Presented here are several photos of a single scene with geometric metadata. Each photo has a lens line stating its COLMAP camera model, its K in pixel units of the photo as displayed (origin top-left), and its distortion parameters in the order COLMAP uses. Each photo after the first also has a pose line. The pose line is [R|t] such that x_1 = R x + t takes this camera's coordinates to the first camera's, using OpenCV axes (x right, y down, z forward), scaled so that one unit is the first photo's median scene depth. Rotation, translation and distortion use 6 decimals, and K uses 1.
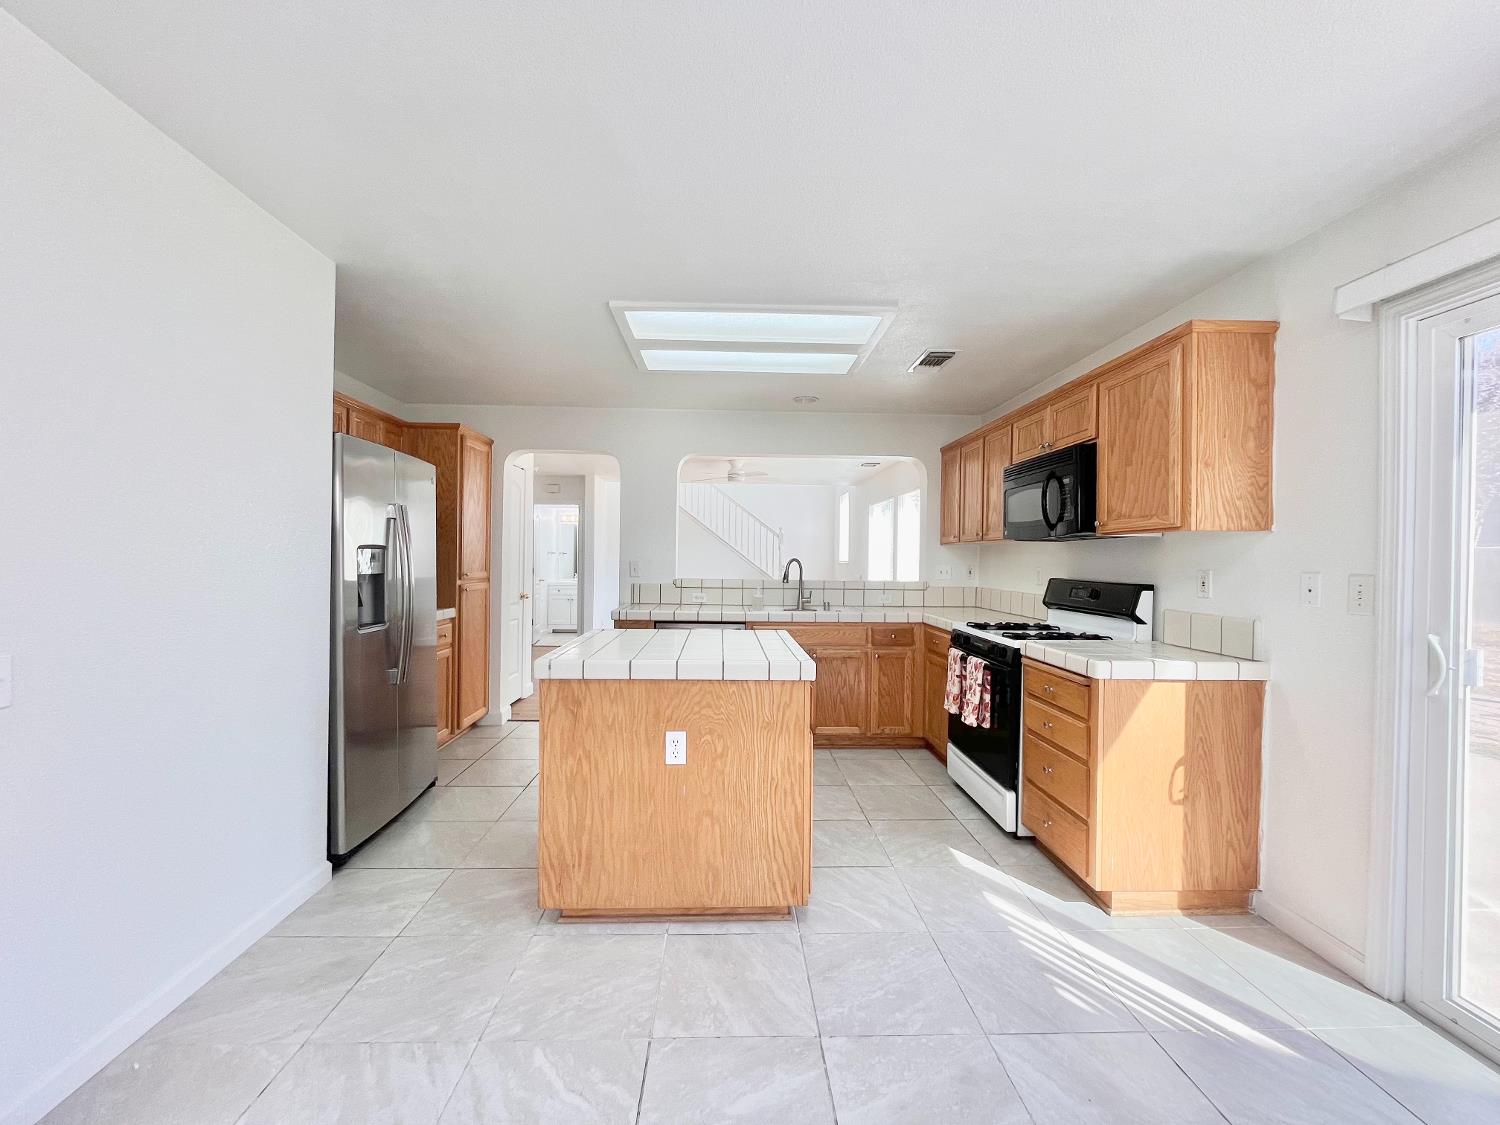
lens RADIAL K [[604.7, 0, 746.2], [0, 604.7, 564.6], [0, 0, 1]] dist [-0.006130, 0.001049]
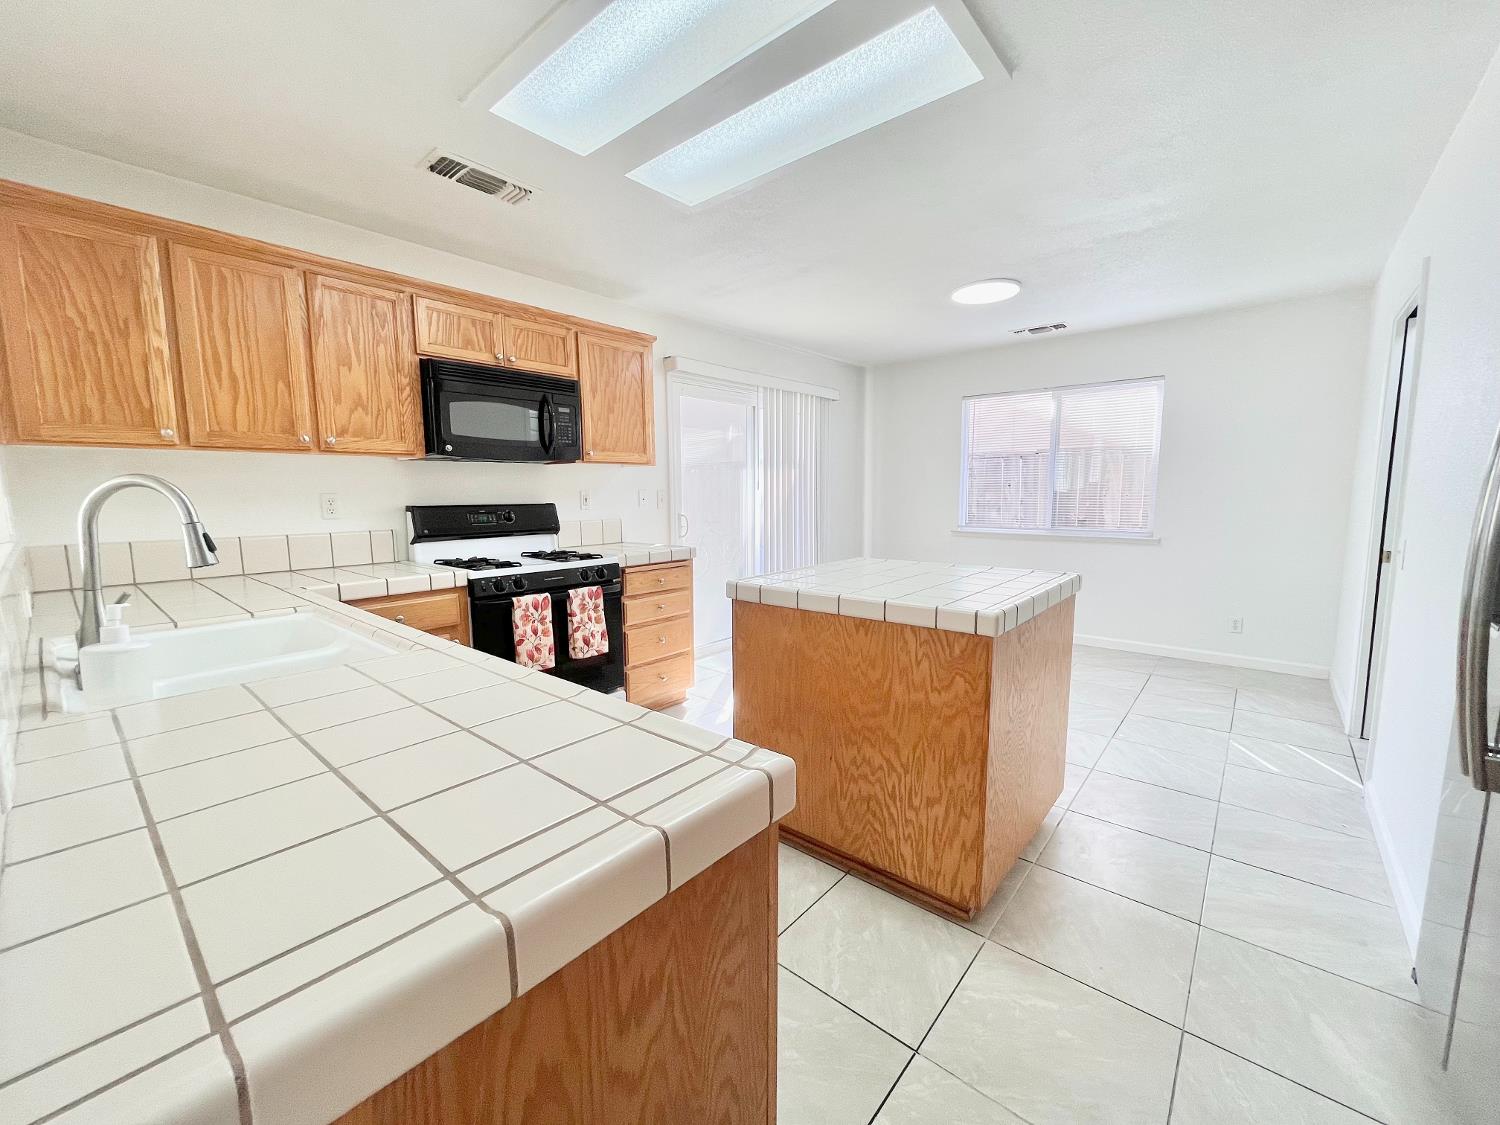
lens RADIAL K [[604.7, 0, 745.5], [0, 604.7, 561.9], [0, 0, 1]] dist [-0.006130, 0.001049]
pose [[-0.737666, -0.082874, 0.670060, -0.505097], [0.008986, 0.991145, 0.132478, -0.008889], [-0.675106, 0.103746, -0.730390, 1.761100]]
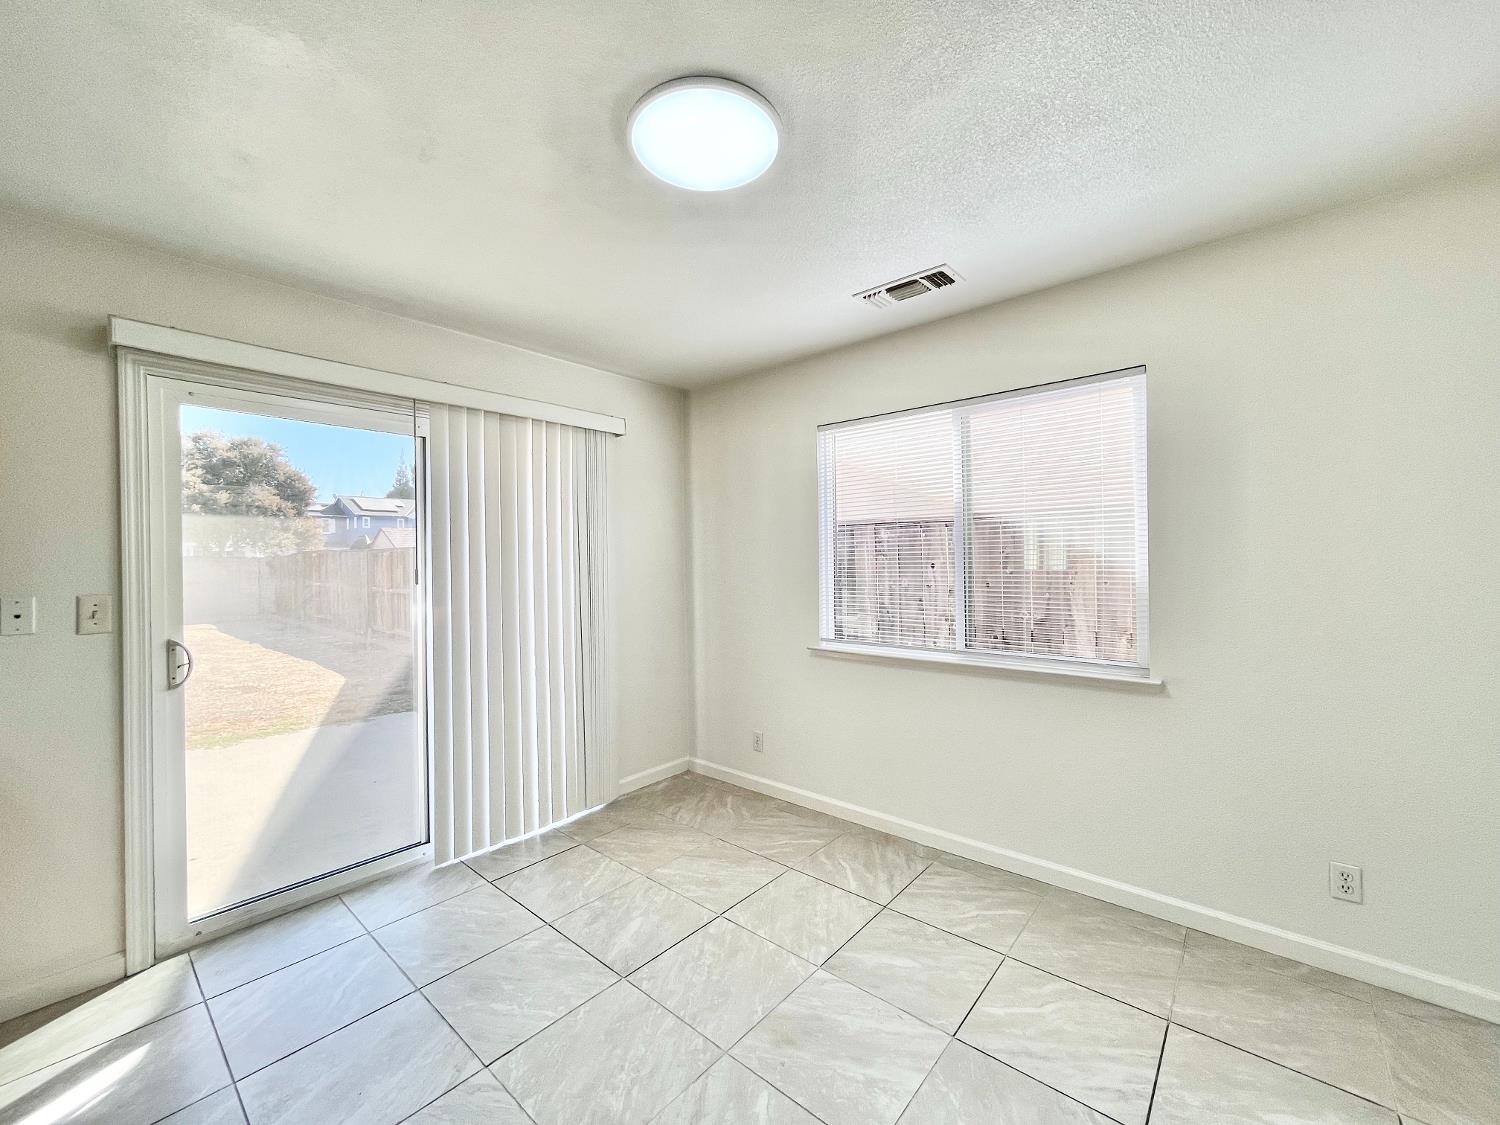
lens RADIAL K [[604.7, 0, 745.6], [0, 604.7, 559.1], [0, 0, 1]] dist [-0.006130, 0.001049]
pose [[-0.739466, -0.000176, 0.673194, -0.355335], [0.012646, 0.999820, 0.014153, -0.032252], [-0.673075, 0.018979, -0.739331, 0.727392]]
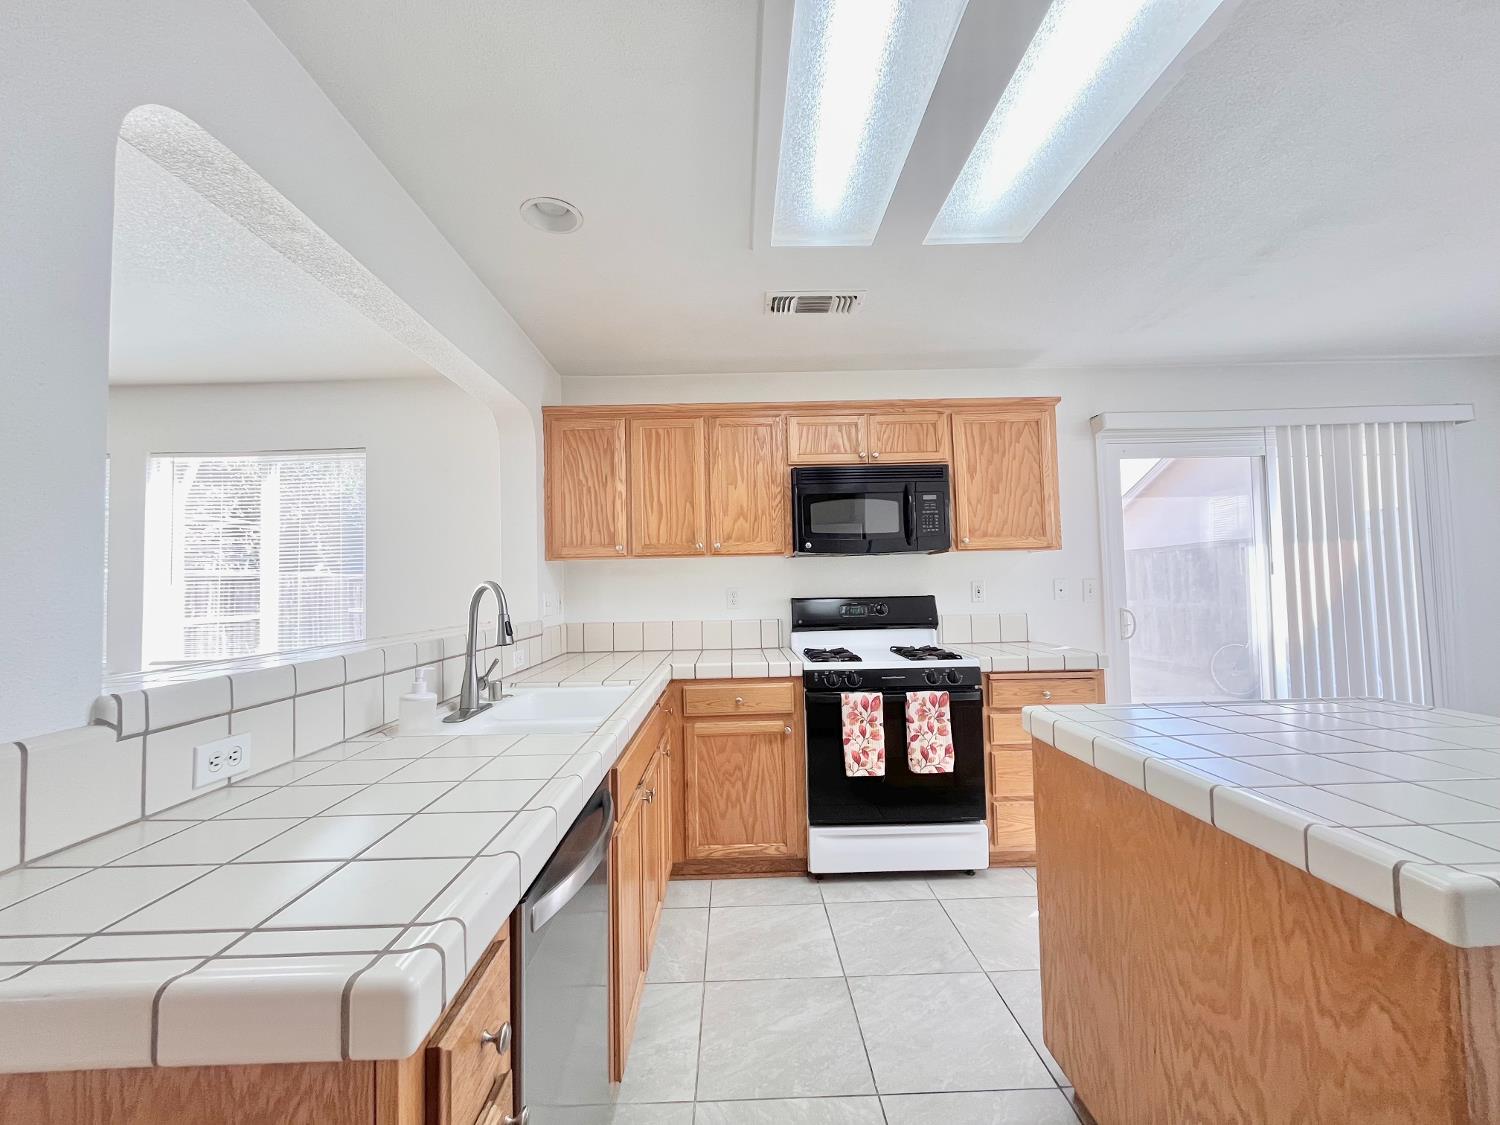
lens RADIAL K [[604.7, 0, 742.4], [0, 604.7, 563.8], [0, 0, 1]] dist [-0.006130, 0.001049]
pose [[0.016549, 0.026736, 0.999506, -0.540966], [0.035467, 0.998998, -0.027310, -0.009381], [-0.999234, 0.035902, 0.015584, 1.435739]]
